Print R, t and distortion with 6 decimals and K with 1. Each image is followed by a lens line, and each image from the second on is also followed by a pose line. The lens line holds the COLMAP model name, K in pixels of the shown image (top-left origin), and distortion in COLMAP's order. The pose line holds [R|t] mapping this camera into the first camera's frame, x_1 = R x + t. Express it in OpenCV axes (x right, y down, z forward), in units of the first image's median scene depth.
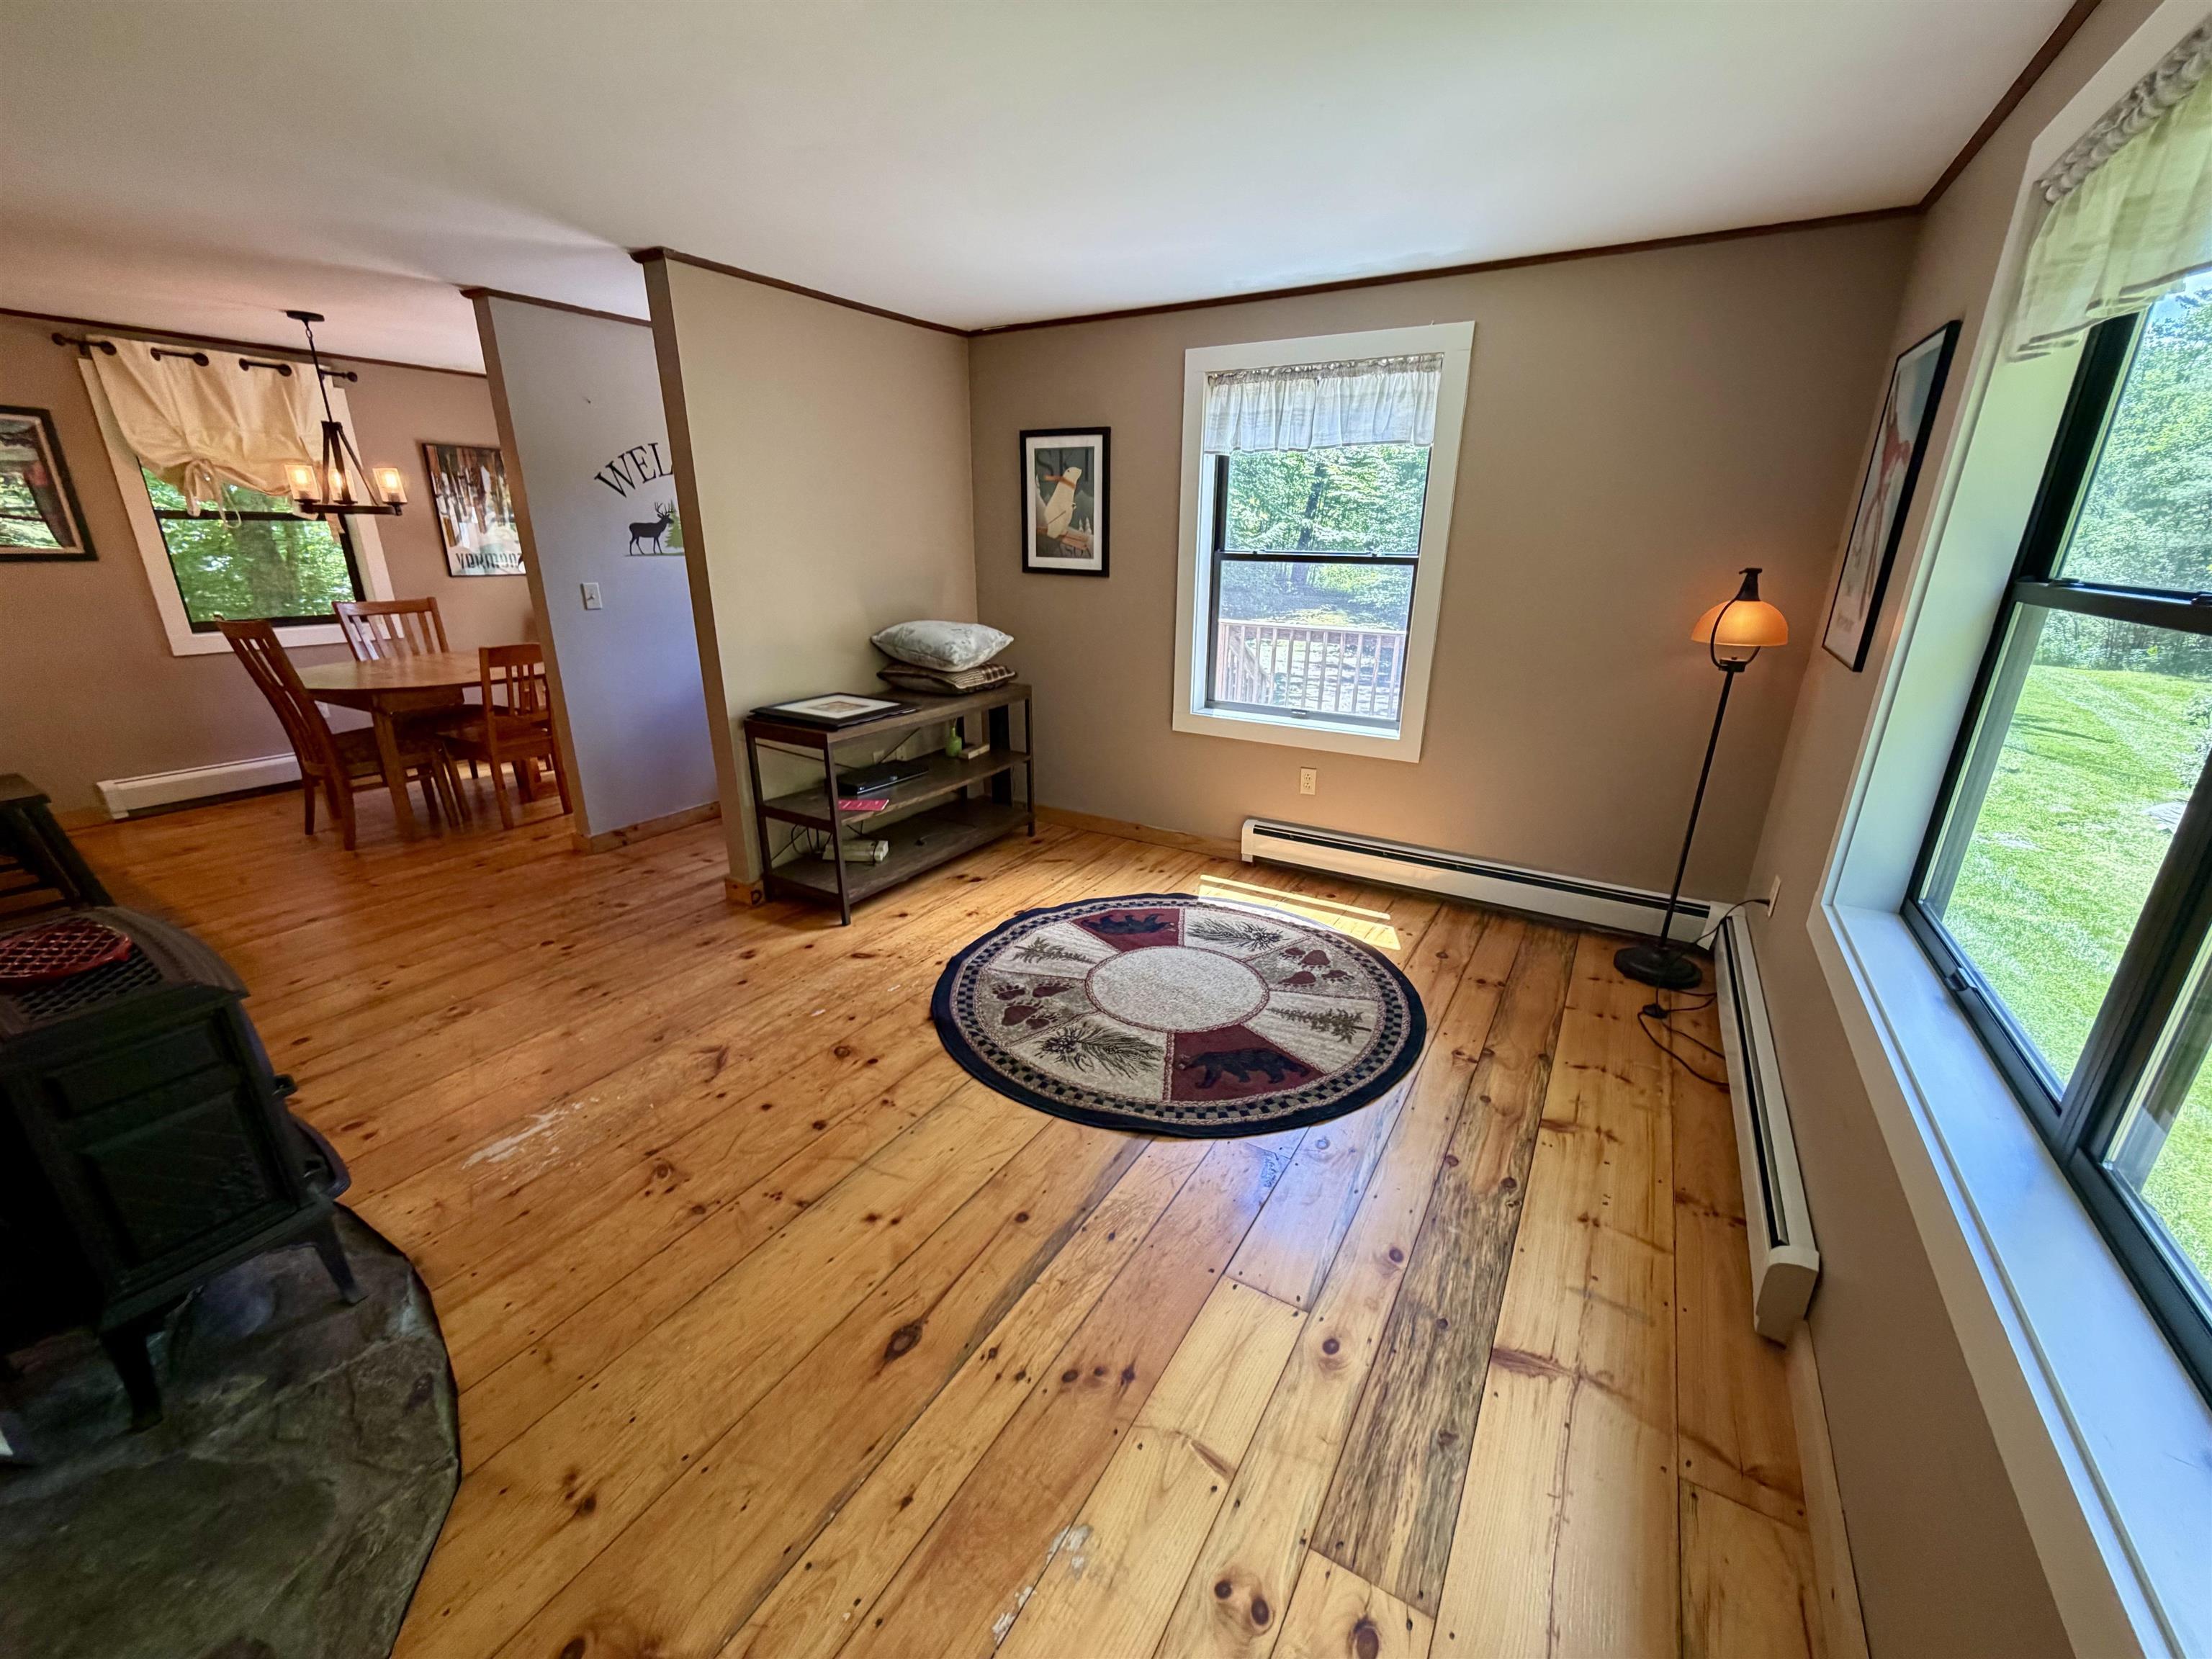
lens RADIAL K [[882.7, 0, 1109.4], [0, 882.7, 827.3], [0, 0, 1]] dist [0.001412, -0.000299]
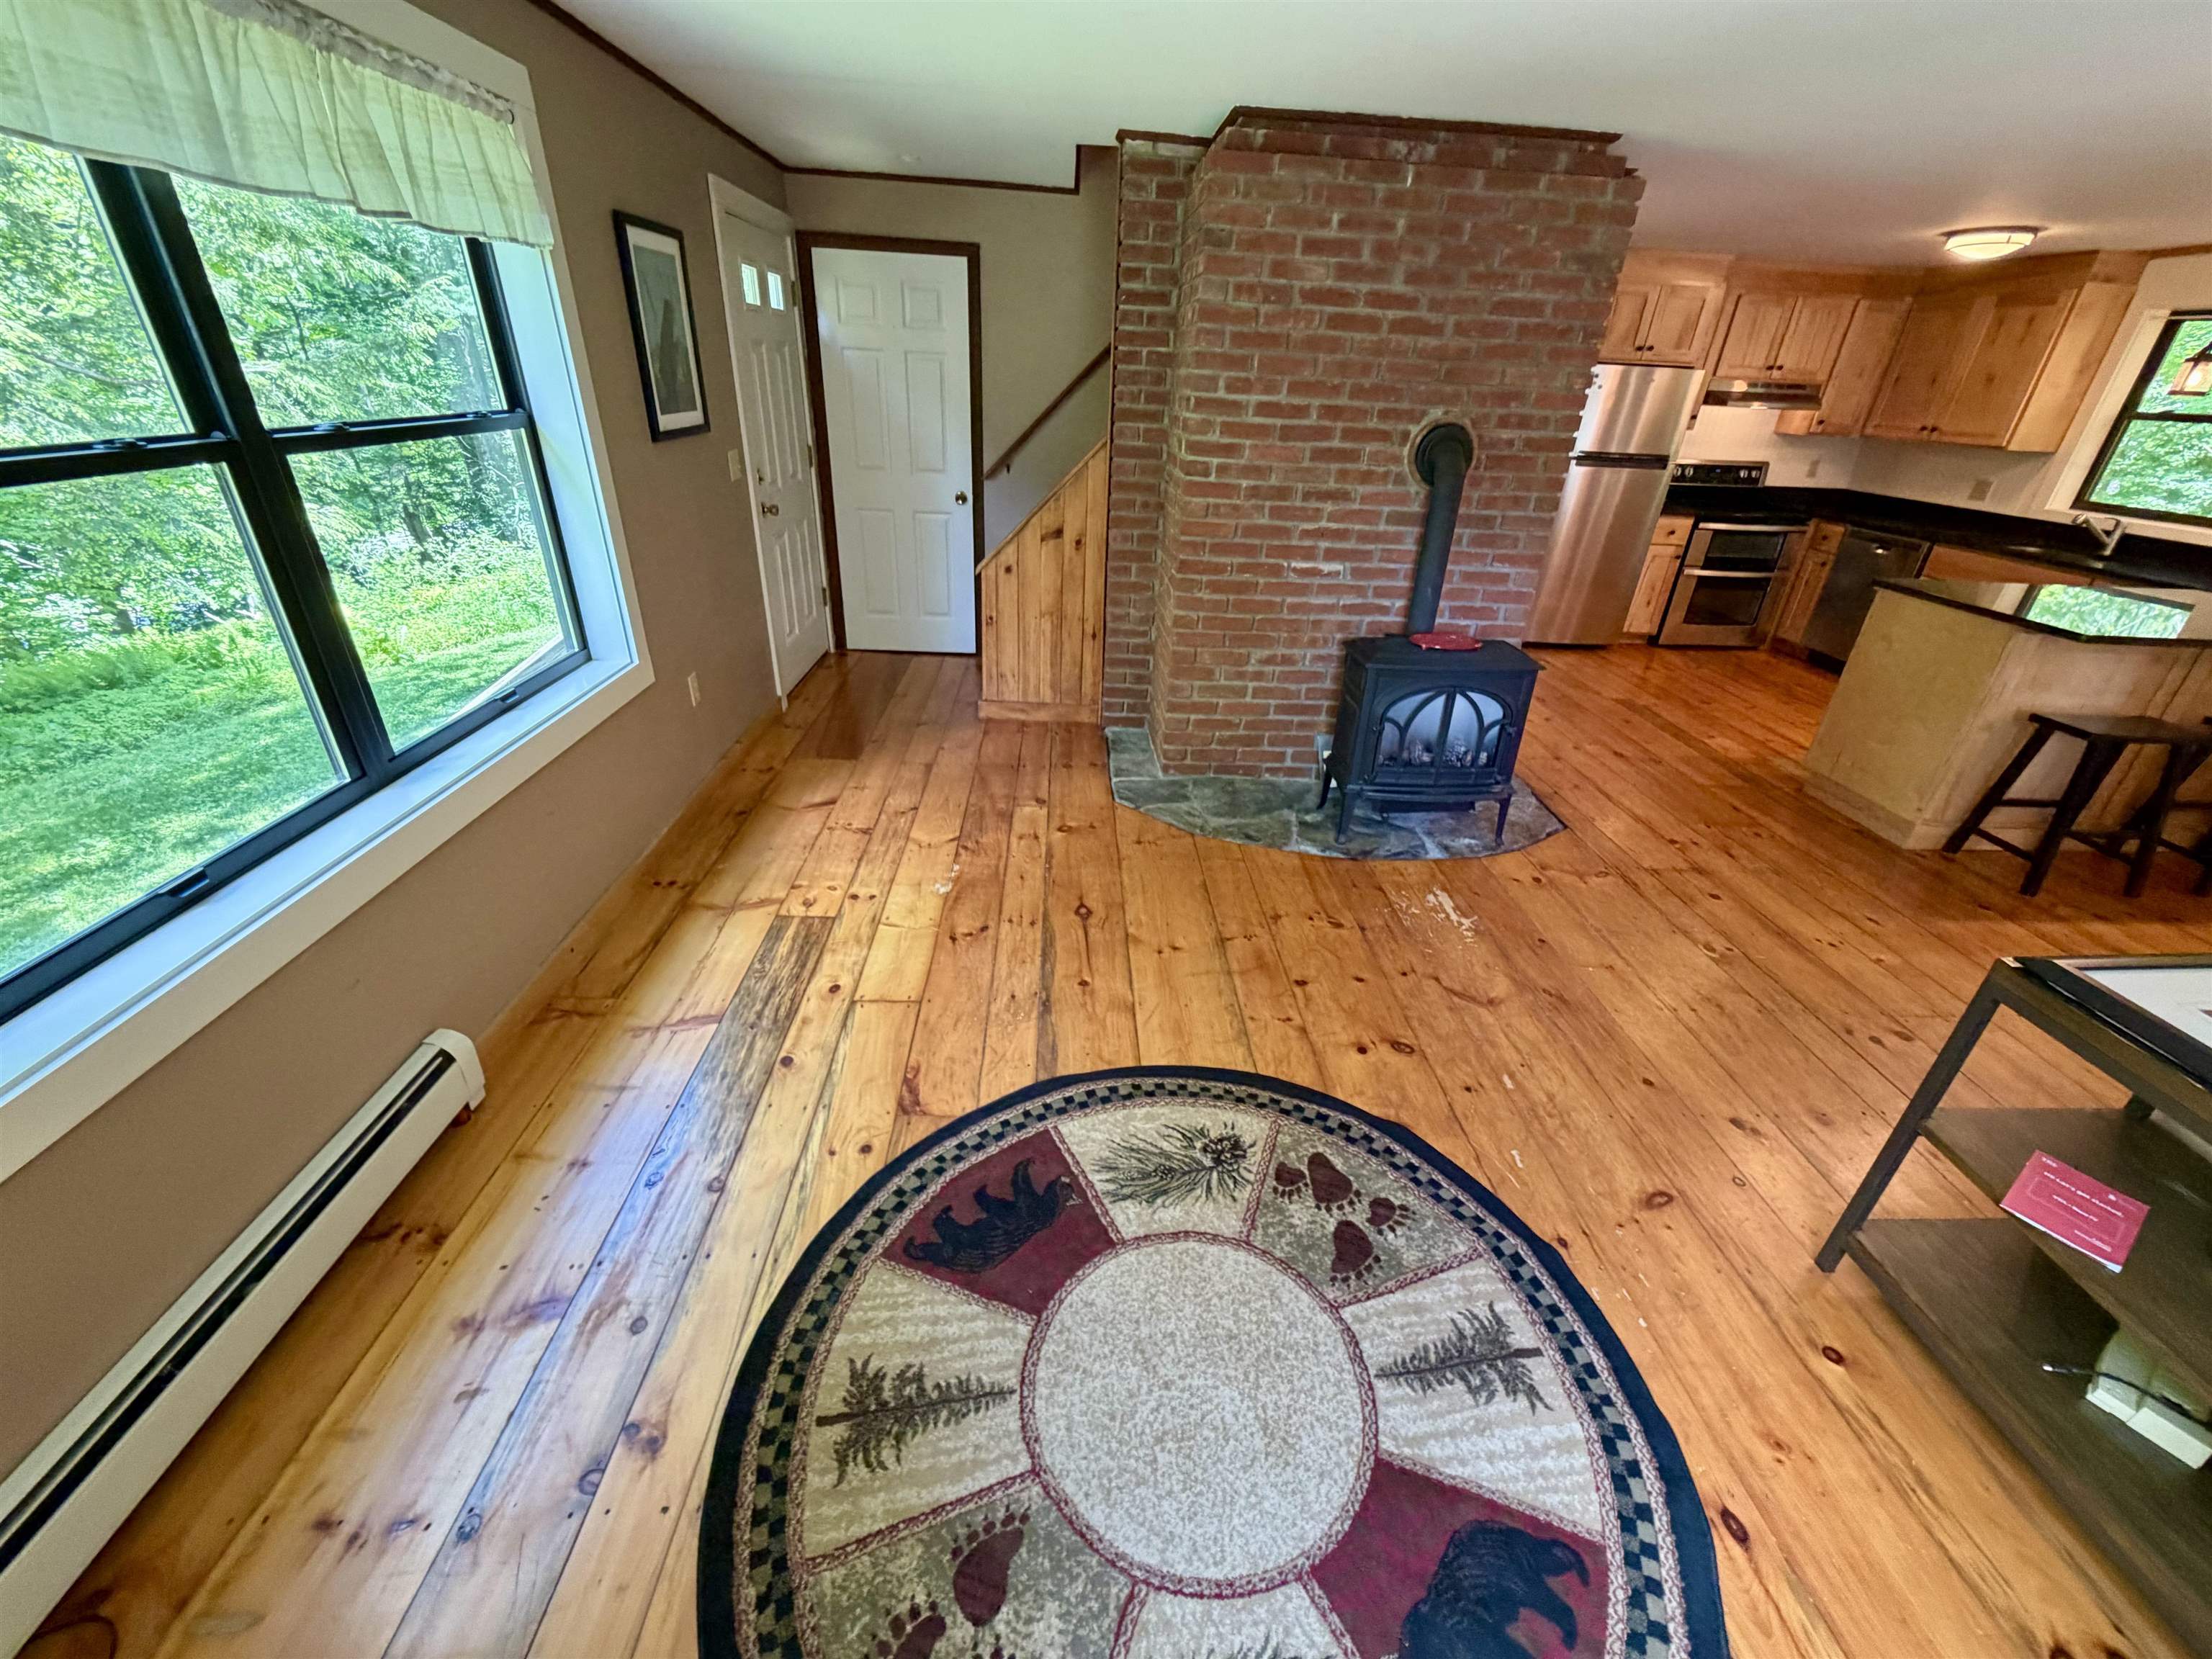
lens RADIAL K [[882.7, 0, 1109.3], [0, 882.7, 829.1], [0, 0, 1]] dist [0.001412, -0.000299]
pose [[-0.835307, 0.212132, -0.507210, 0.257160], [-0.224402, 0.710664, 0.666783, -0.315529], [0.501902, 0.670788, -0.546020, 0.854665]]
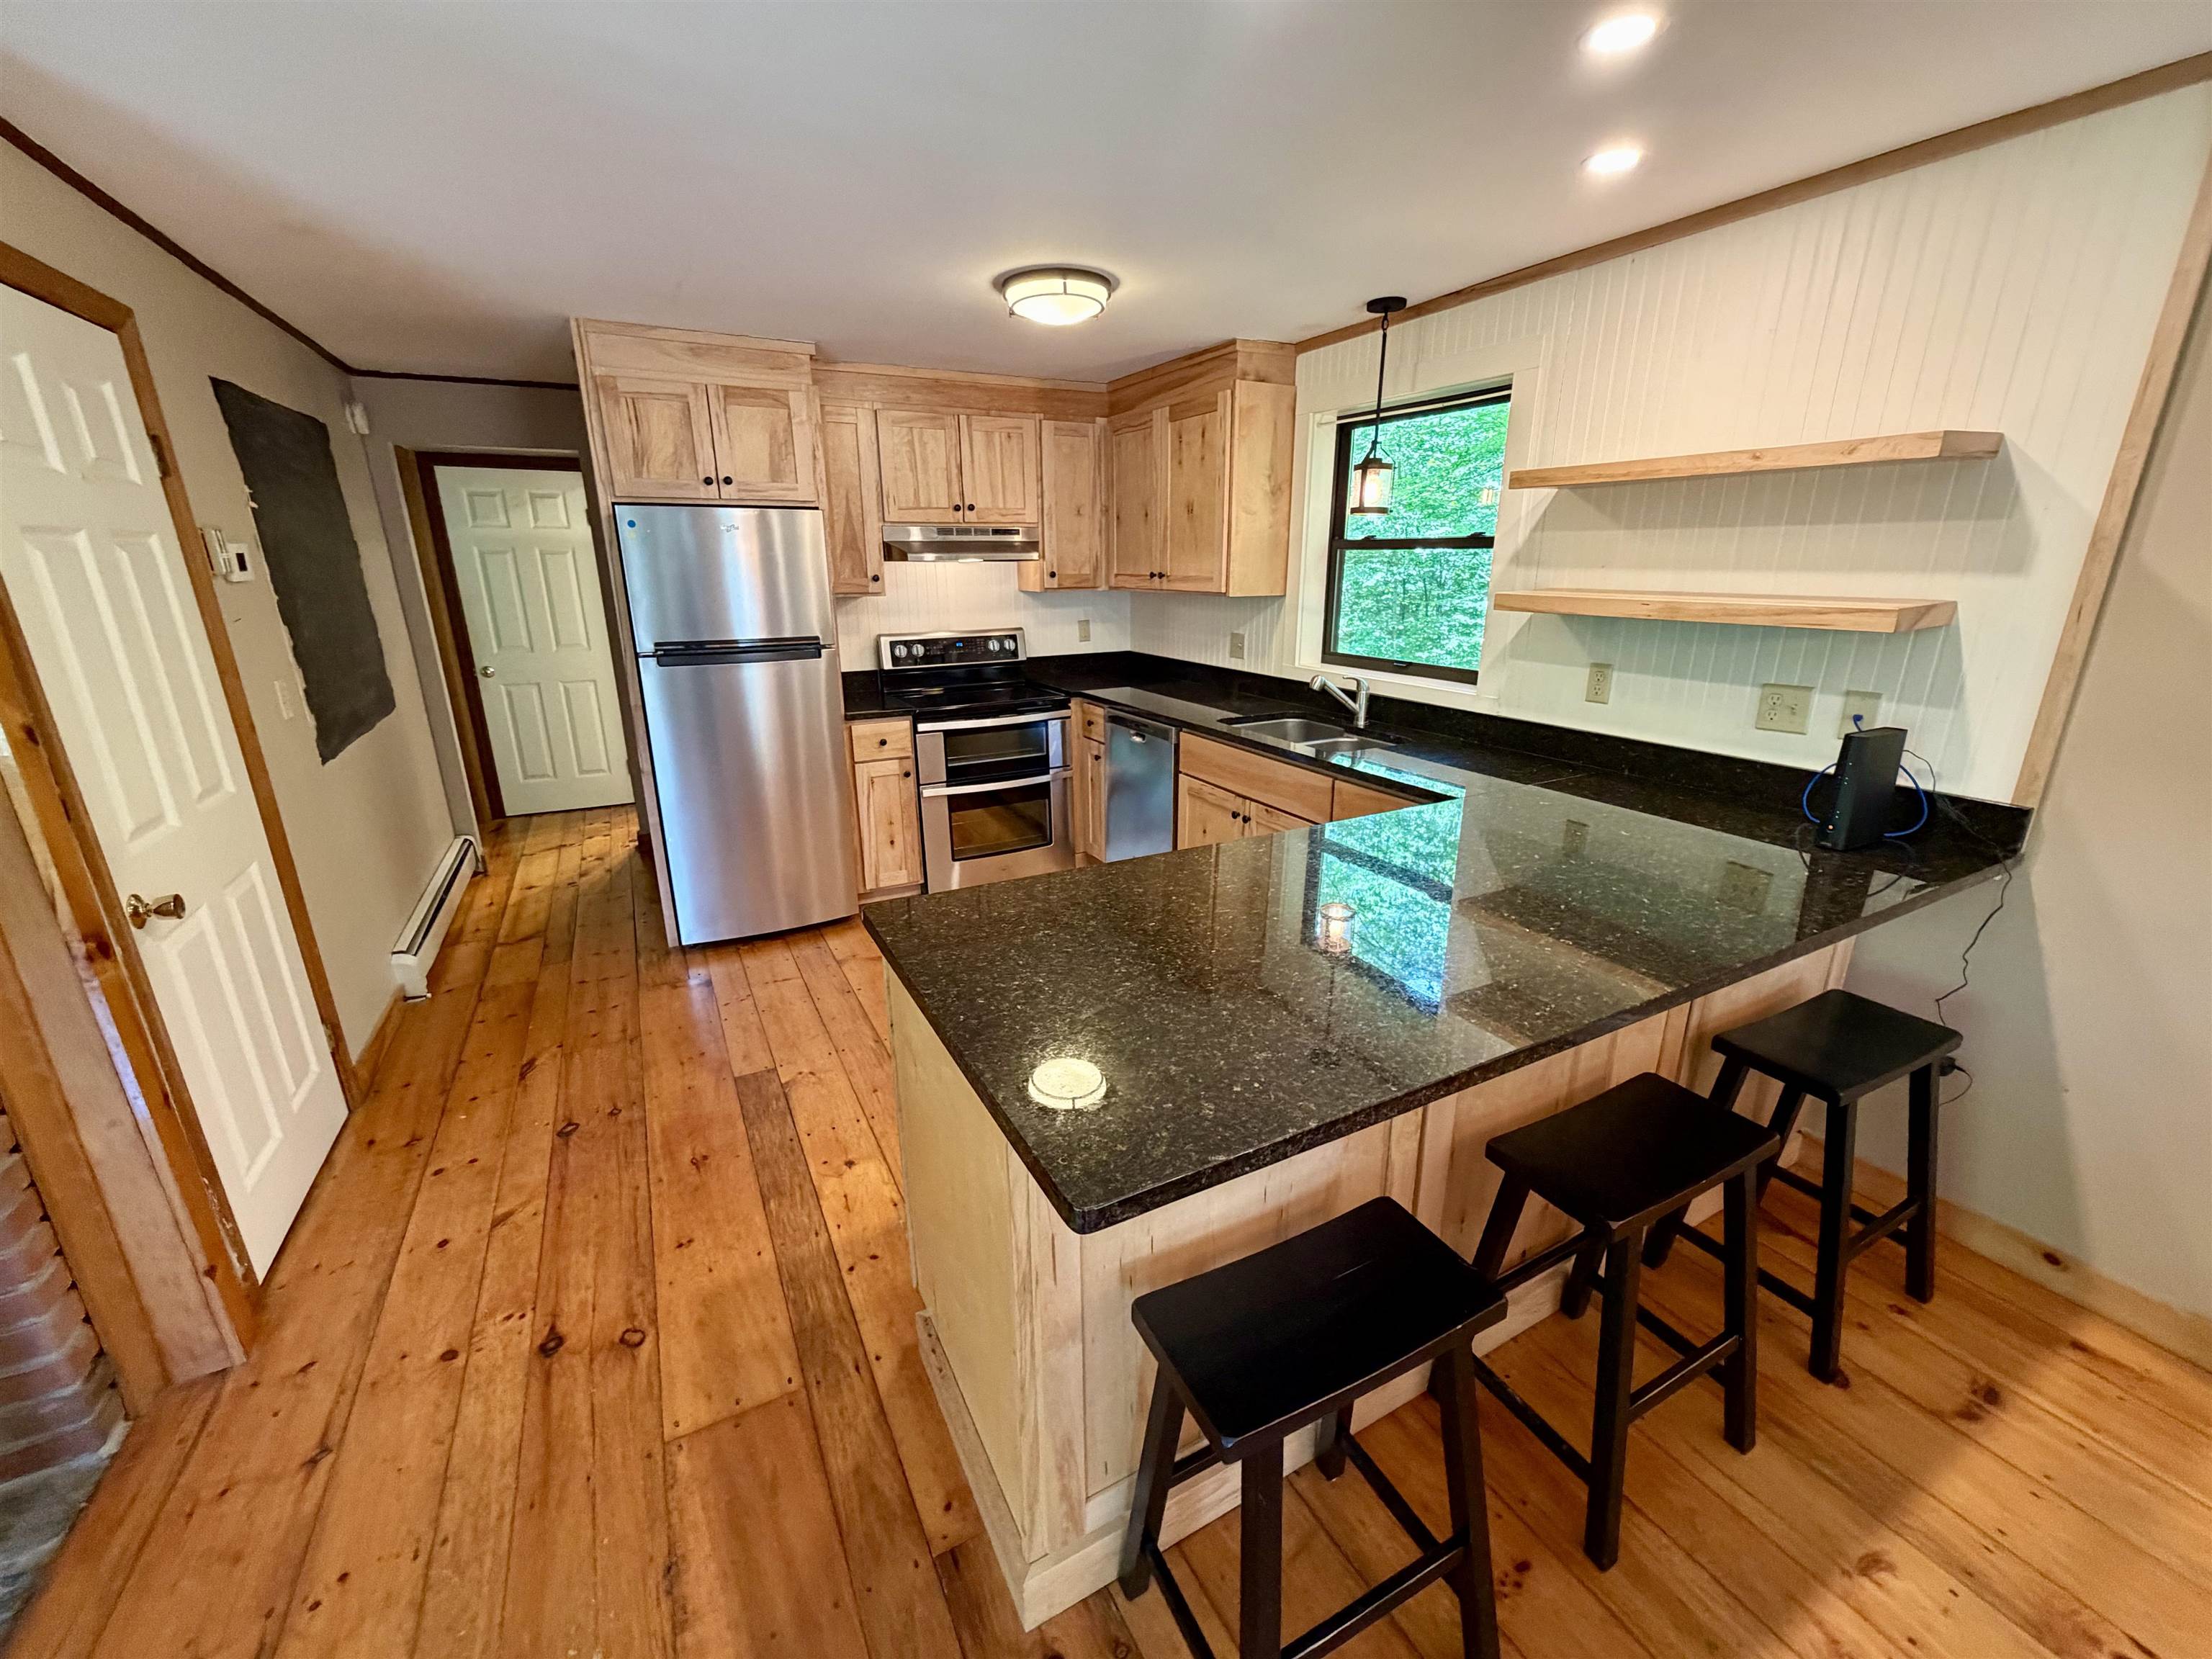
lens RADIAL K [[882.7, 0, 1109.7], [0, 882.7, 827.6], [0, 0, 1]] dist [0.001412, -0.000299]
pose [[-0.513786, 0.242612, -0.822899, -0.774039], [-0.275408, 0.861772, 0.426027, -0.294908], [0.812511, 0.445520, -0.375949, 0.793076]]
